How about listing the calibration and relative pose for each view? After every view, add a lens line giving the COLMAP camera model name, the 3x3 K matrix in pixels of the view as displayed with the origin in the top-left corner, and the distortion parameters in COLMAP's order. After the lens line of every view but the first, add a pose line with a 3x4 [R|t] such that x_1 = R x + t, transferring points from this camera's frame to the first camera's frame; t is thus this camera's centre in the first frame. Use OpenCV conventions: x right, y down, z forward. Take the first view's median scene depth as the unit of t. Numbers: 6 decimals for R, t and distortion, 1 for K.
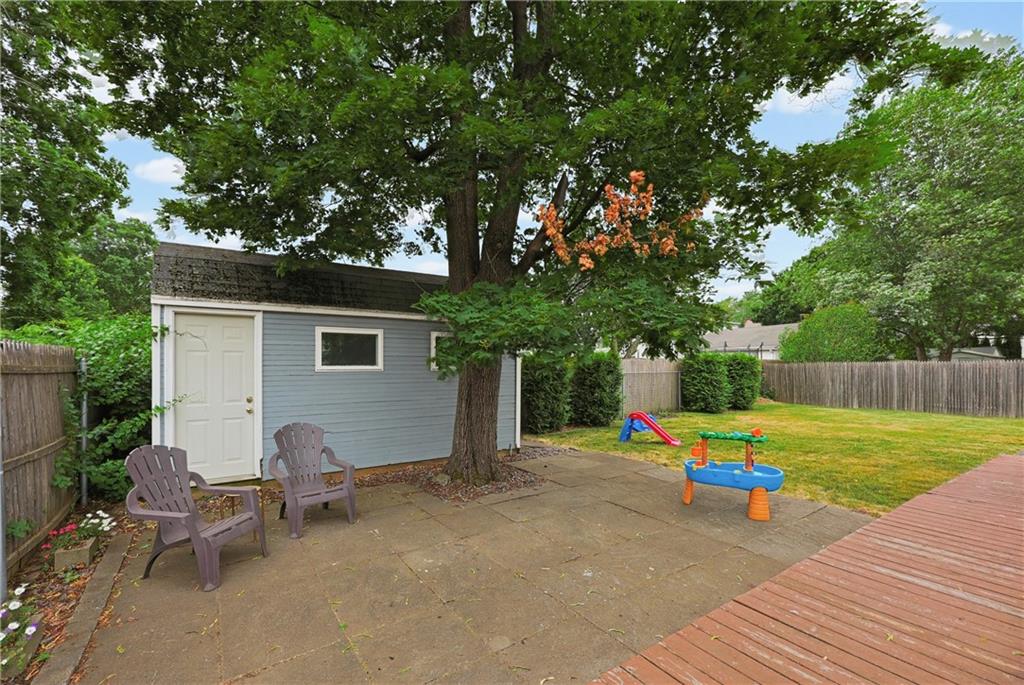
lens RADIAL K [[446.5, 0, 508.6], [0, 446.5, 364.3], [0, 0, 1]] dist [-0.002079, -0.000465]
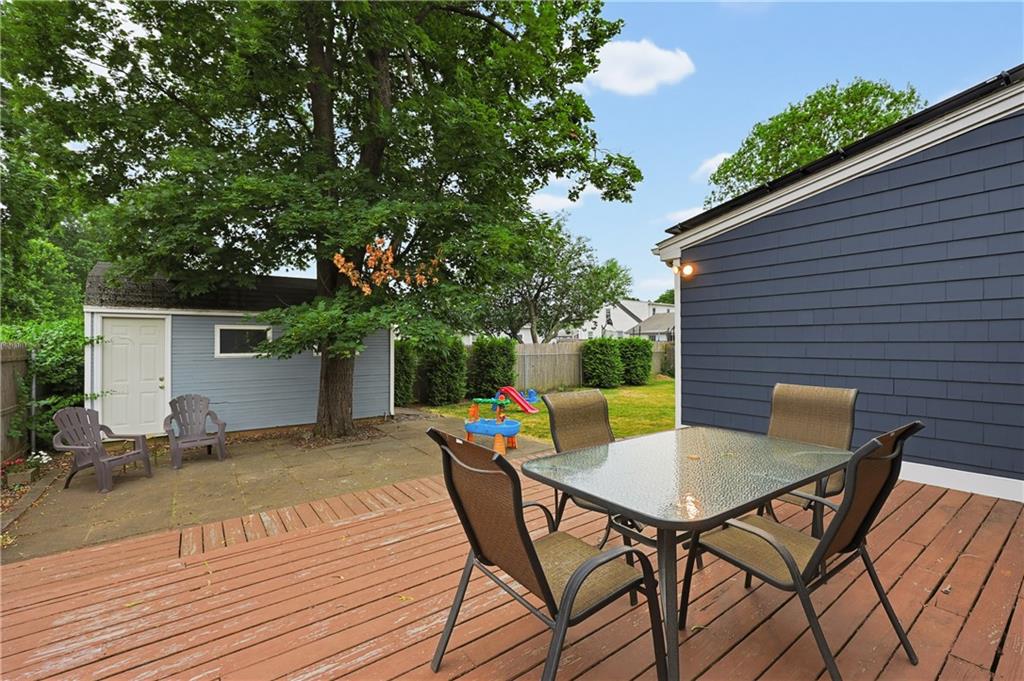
lens RADIAL K [[436.4, 0, 512.0], [0, 436.4, 340.5], [0, 0, 1]] dist [-0.001625, -0.000098]
pose [[0.998912, -0.003192, 0.046533, 0.475007], [0.003550, 0.999965, -0.007617, -0.027261], [-0.046507, 0.007774, 0.998888, -0.429985]]
